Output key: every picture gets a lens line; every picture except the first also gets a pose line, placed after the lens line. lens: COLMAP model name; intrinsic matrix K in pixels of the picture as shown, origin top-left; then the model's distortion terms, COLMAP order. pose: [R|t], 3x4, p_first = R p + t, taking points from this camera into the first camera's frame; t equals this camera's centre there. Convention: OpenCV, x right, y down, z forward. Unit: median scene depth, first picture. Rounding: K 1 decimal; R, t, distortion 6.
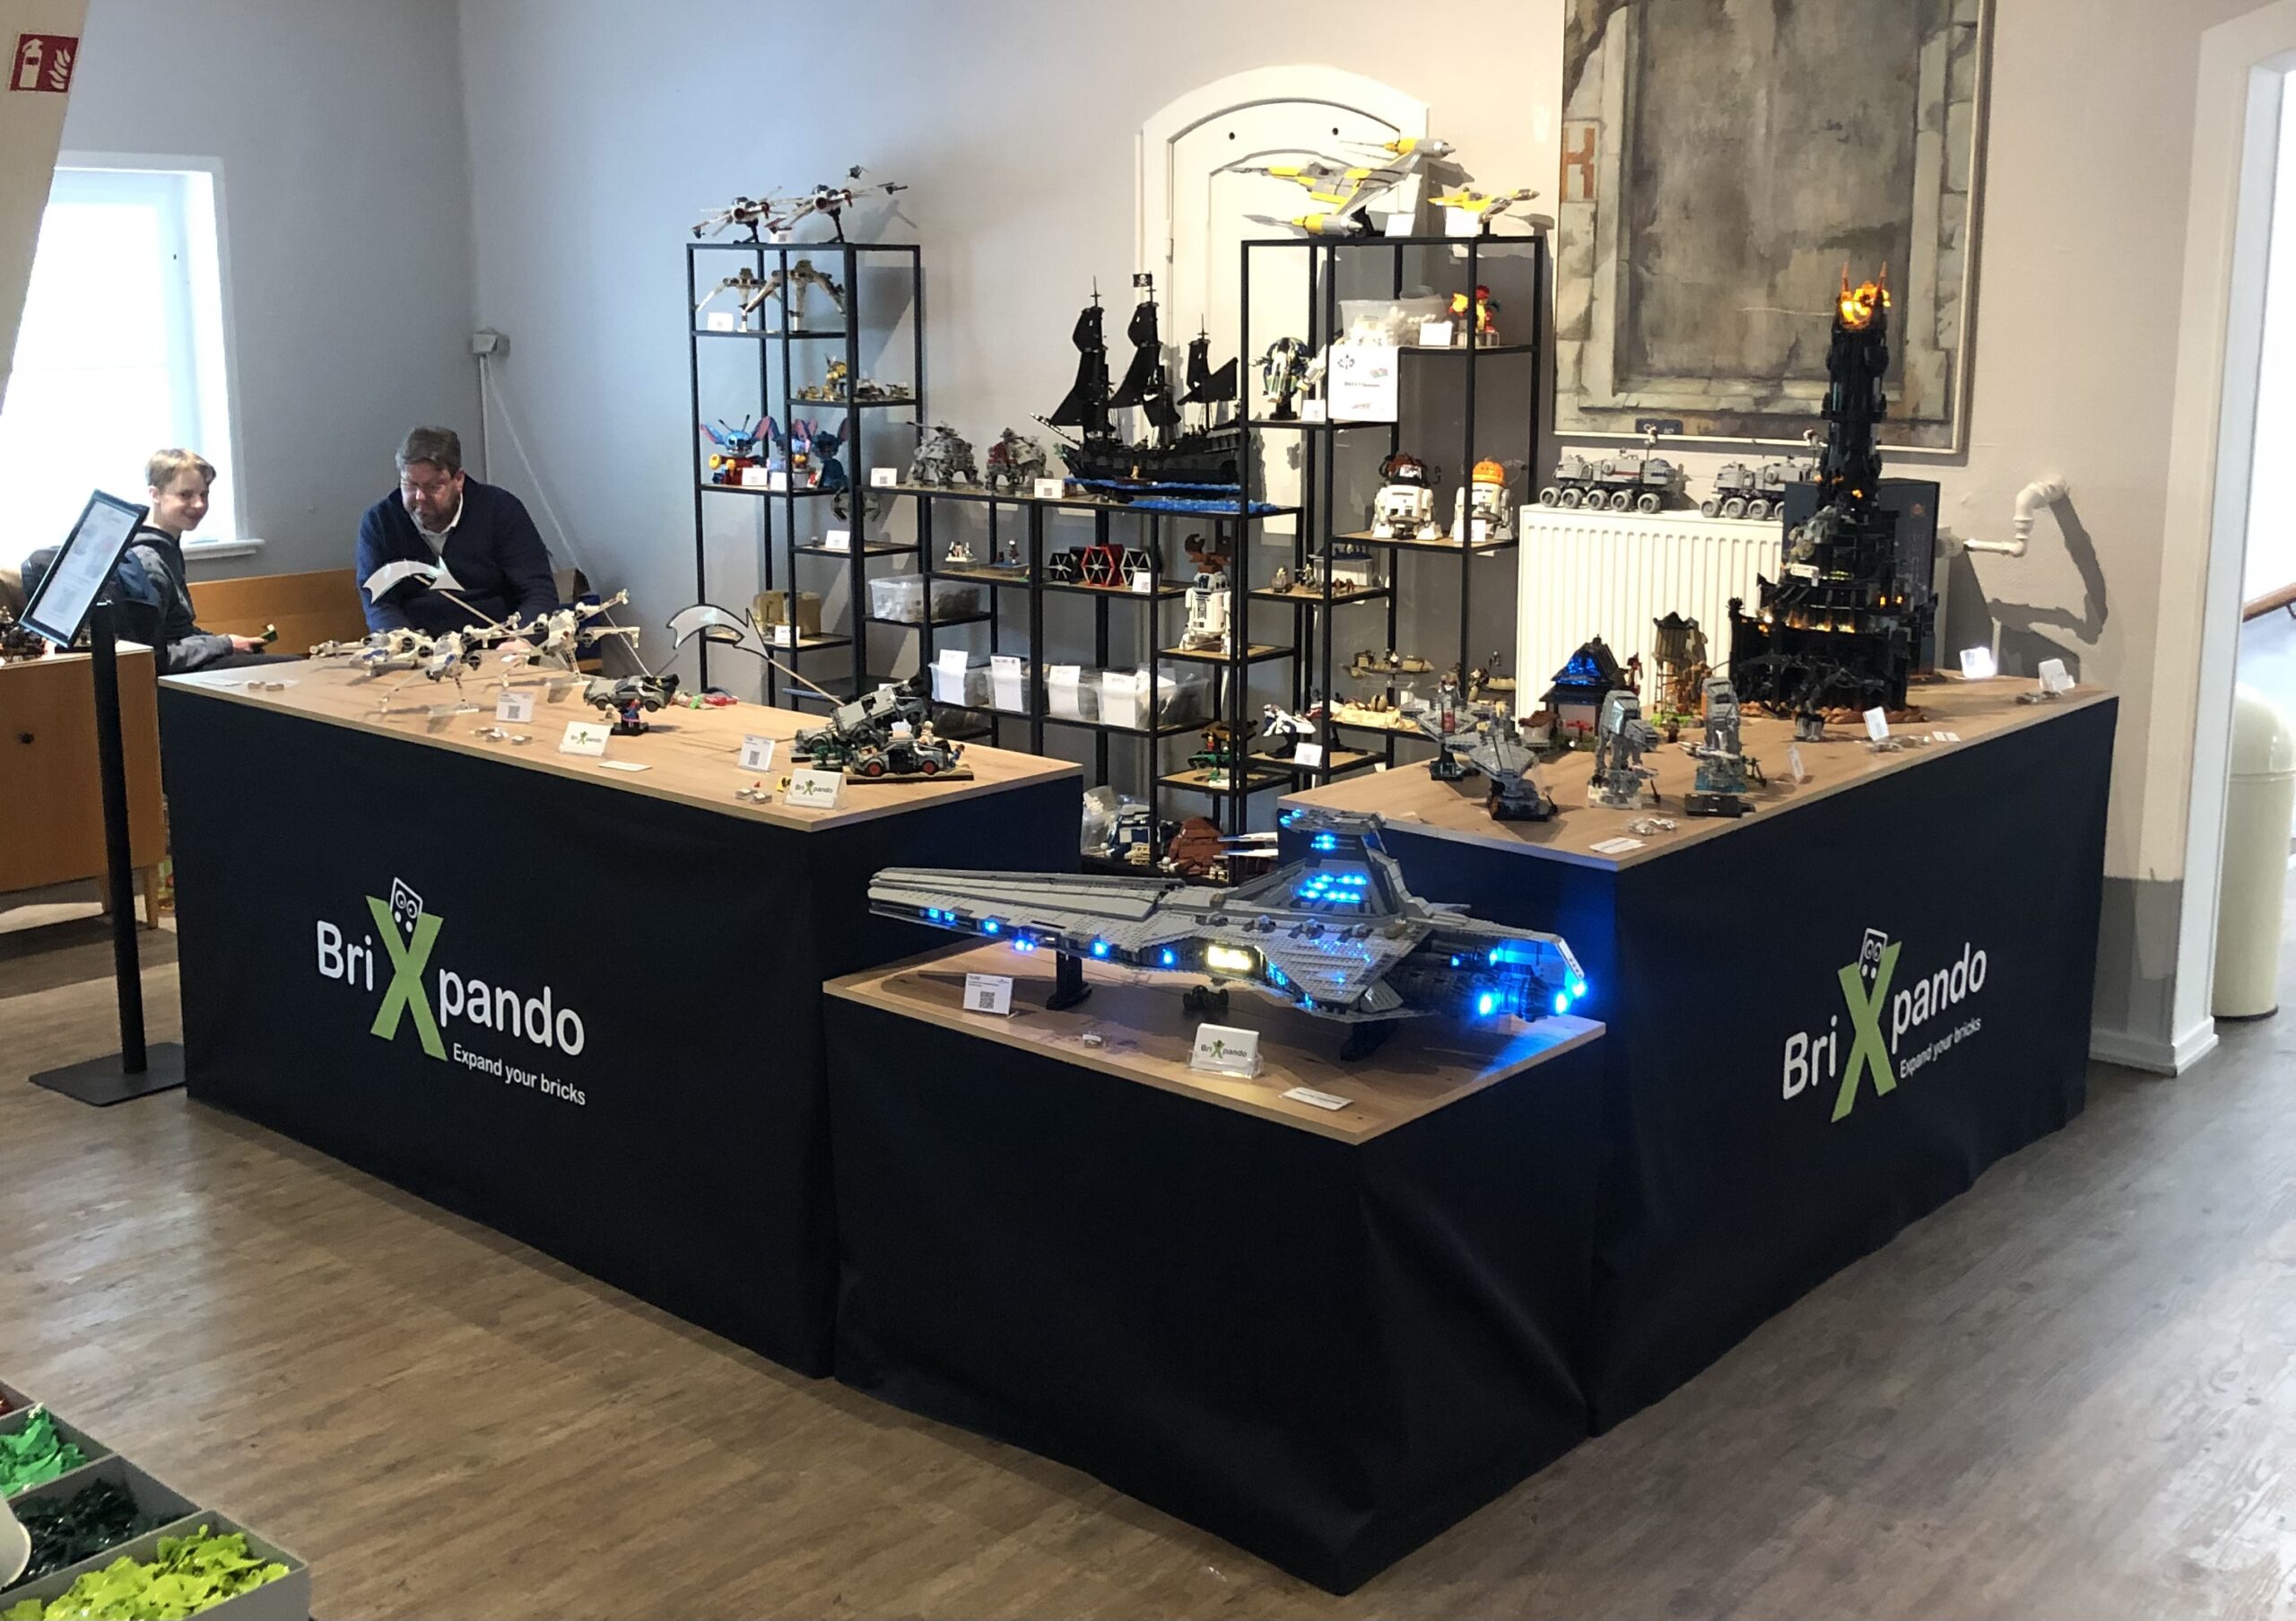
lens RADIAL K [[2496.0, 0, 1145.0], [0, 2496.0, 804.3], [0, 0, 1]] dist [0.092444, -0.288996]
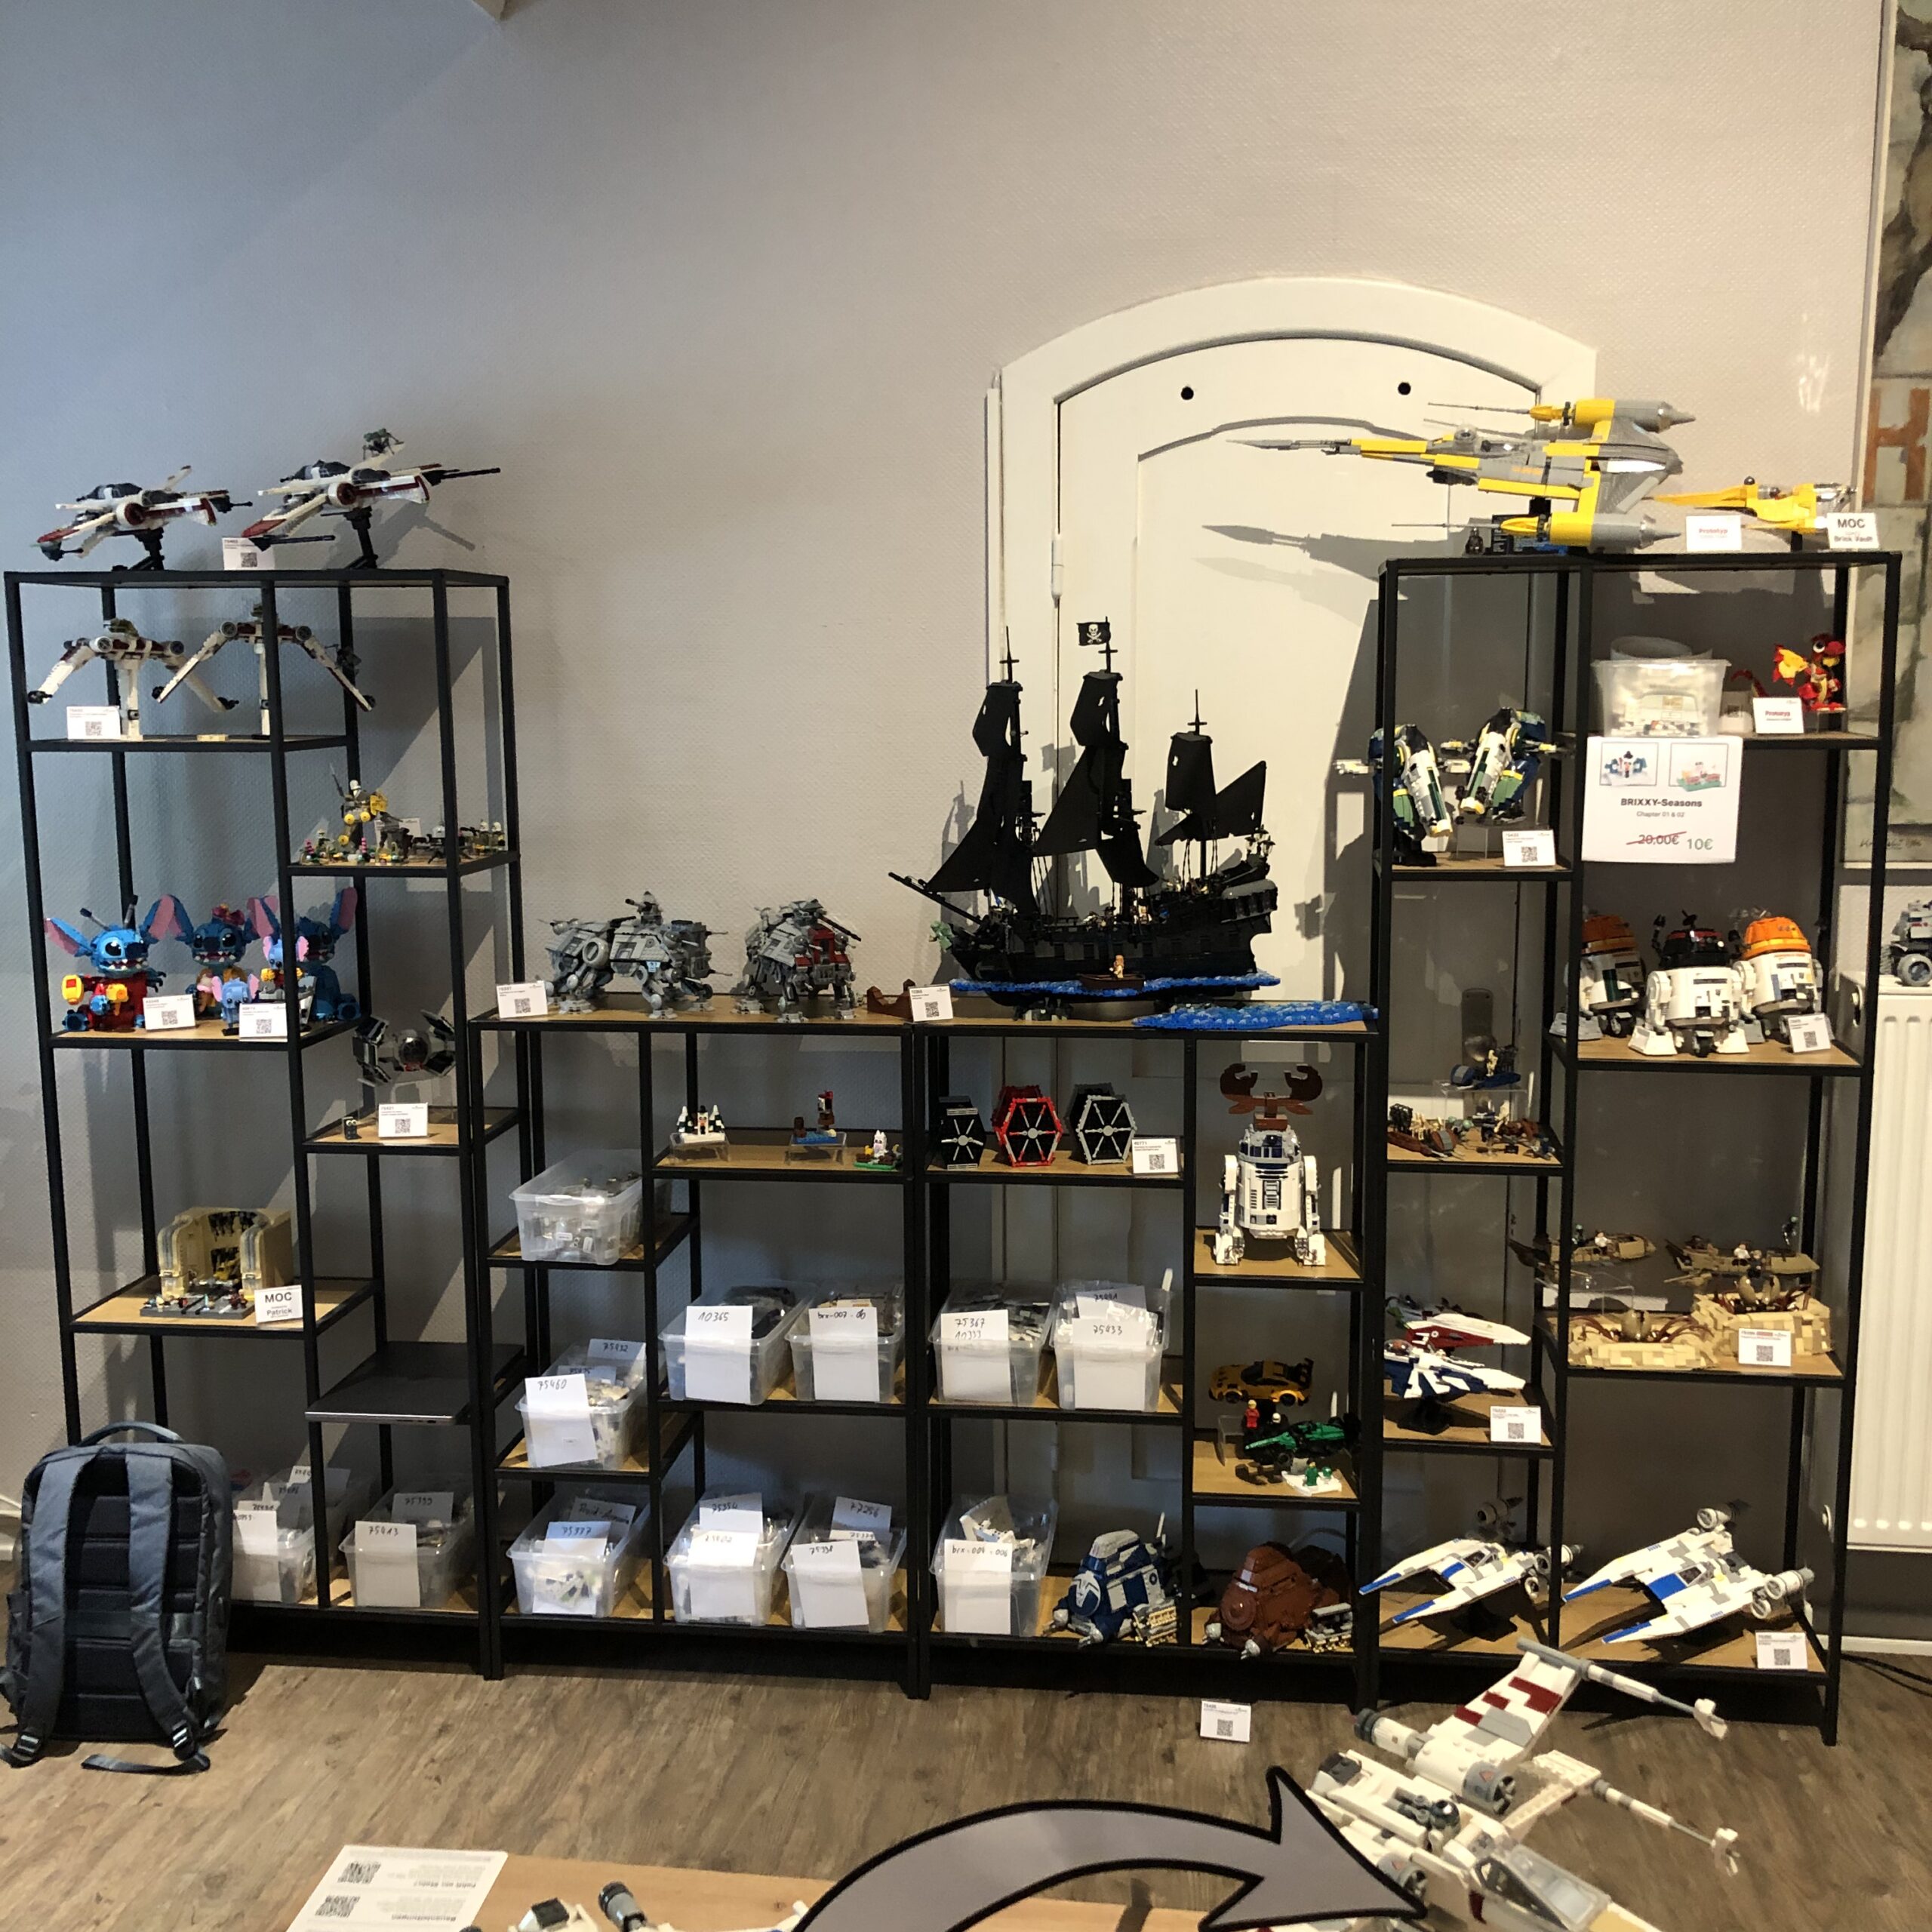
lens RADIAL K [[2096.0, 0, 929.6], [0, 2096.0, 997.9], [0, 0, 1]] dist [0.105976, -0.331435]
pose [[0.839658, -0.092290, 0.535217, -0.295636], [0.119206, 0.992743, -0.015829, -0.122854], [-0.529872, 0.077092, 0.844566, 0.617745]]
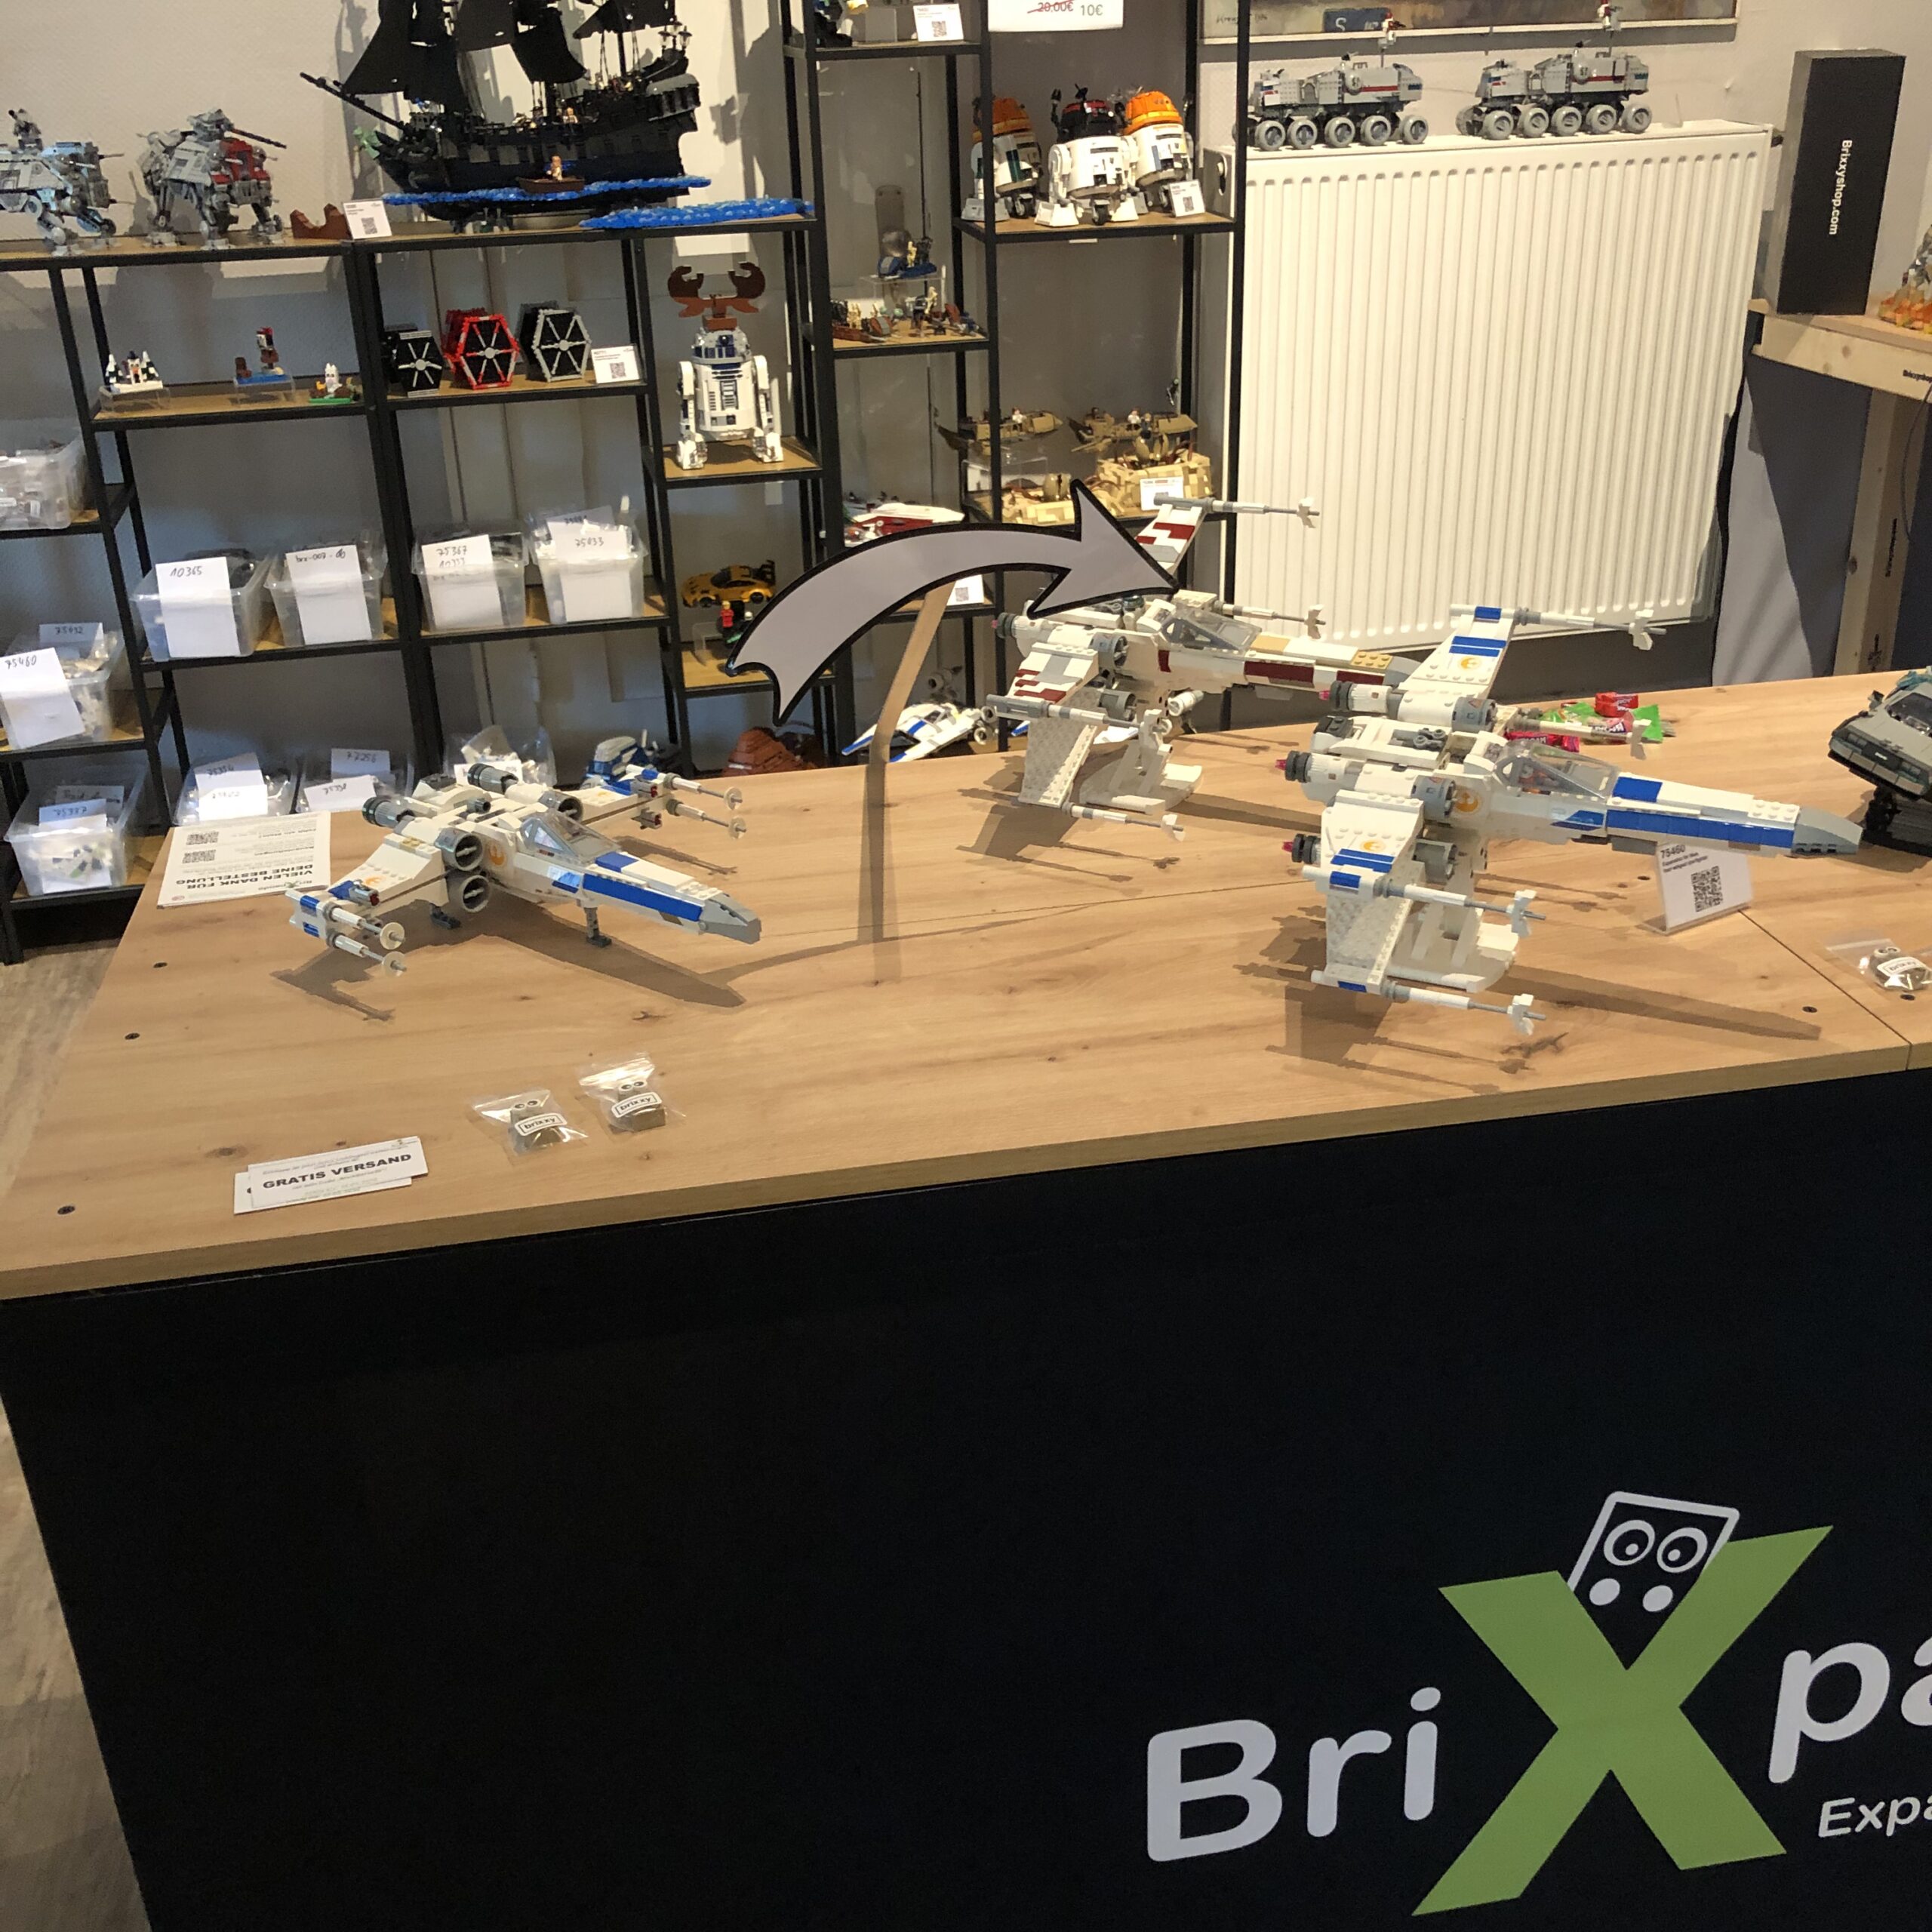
lens RADIAL K [[2140.3, 0, 966.0], [0, 2140.3, 966.0], [0, 0, 1]] dist [0.014242, 0.015332]
pose [[0.597587, -0.353847, 0.719502, -0.360696], [0.190295, 0.934304, 0.301435, -0.092658], [-0.778895, -0.043216, 0.625663, 0.614302]]
